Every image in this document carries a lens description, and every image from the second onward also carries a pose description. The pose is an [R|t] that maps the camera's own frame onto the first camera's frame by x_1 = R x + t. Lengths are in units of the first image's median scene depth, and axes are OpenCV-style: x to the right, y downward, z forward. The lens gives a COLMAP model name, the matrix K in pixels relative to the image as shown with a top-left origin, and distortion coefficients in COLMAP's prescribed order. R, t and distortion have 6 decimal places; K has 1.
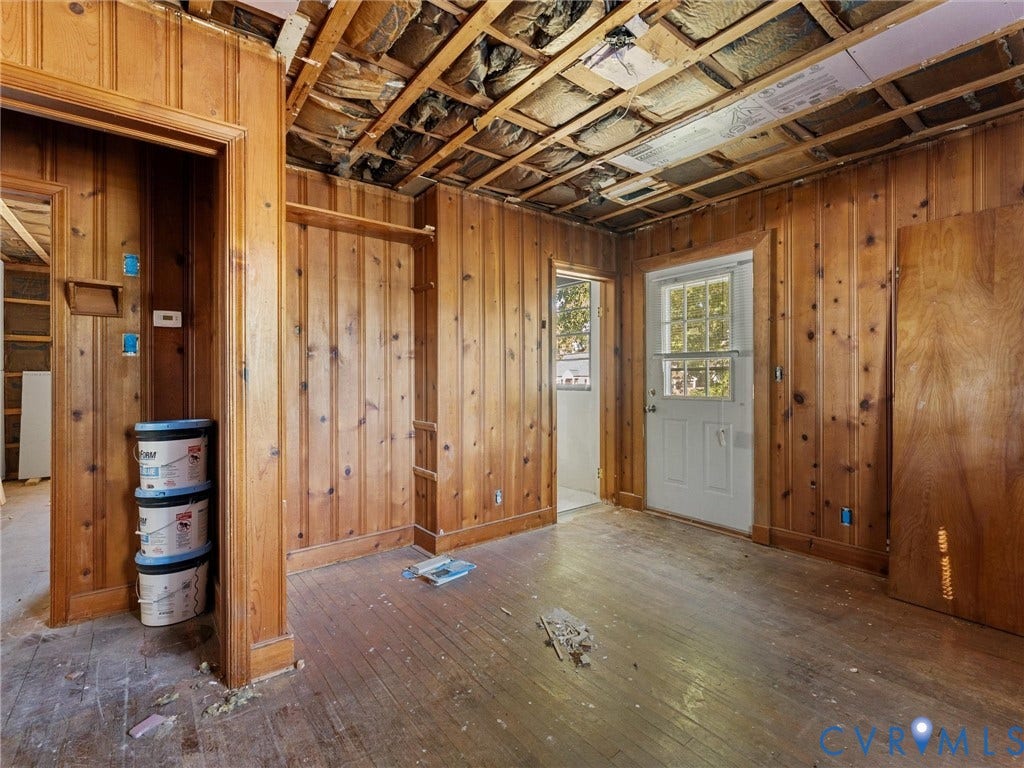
lens RADIAL K [[487.3, 0, 511.3], [0, 487.3, 370.8], [0, 0, 1]] dist [0.000141, 0.000075]
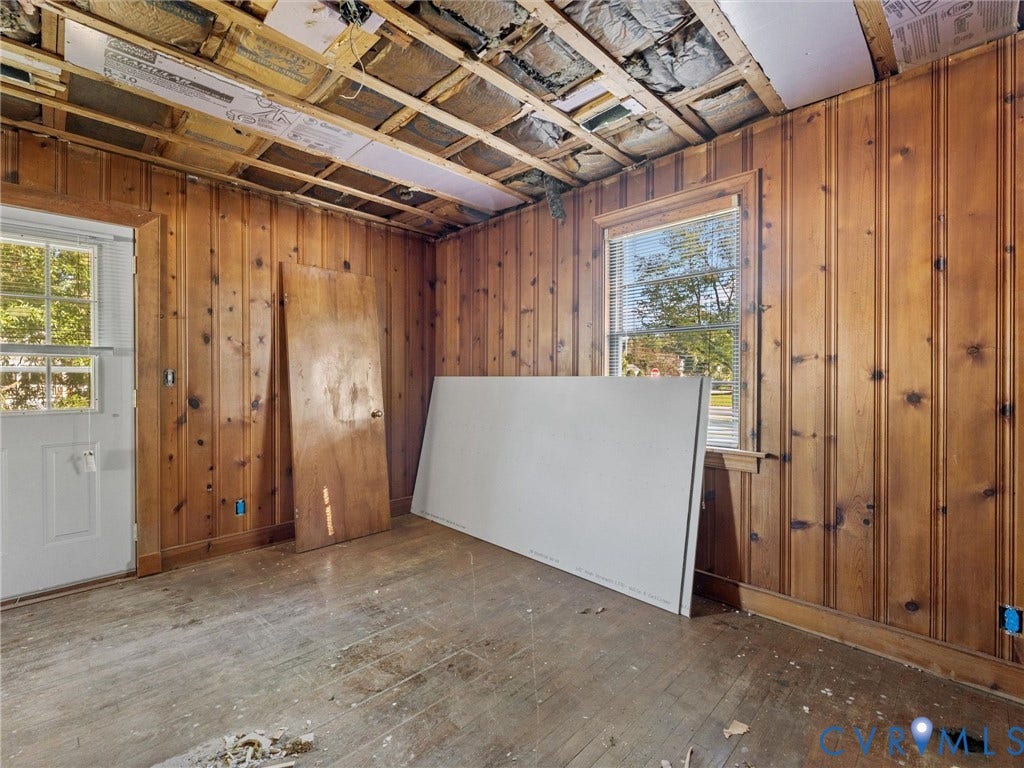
lens RADIAL K [[487.1, 0, 504.8], [0, 487.1, 375.7], [0, 0, 1]] dist [-0.000129, -0.000375]
pose [[-0.162549, 0.006700, 0.986678, -0.472118], [-0.010469, 0.999909, -0.008514, 0.004351], [-0.986645, -0.011714, -0.162464, 0.564579]]
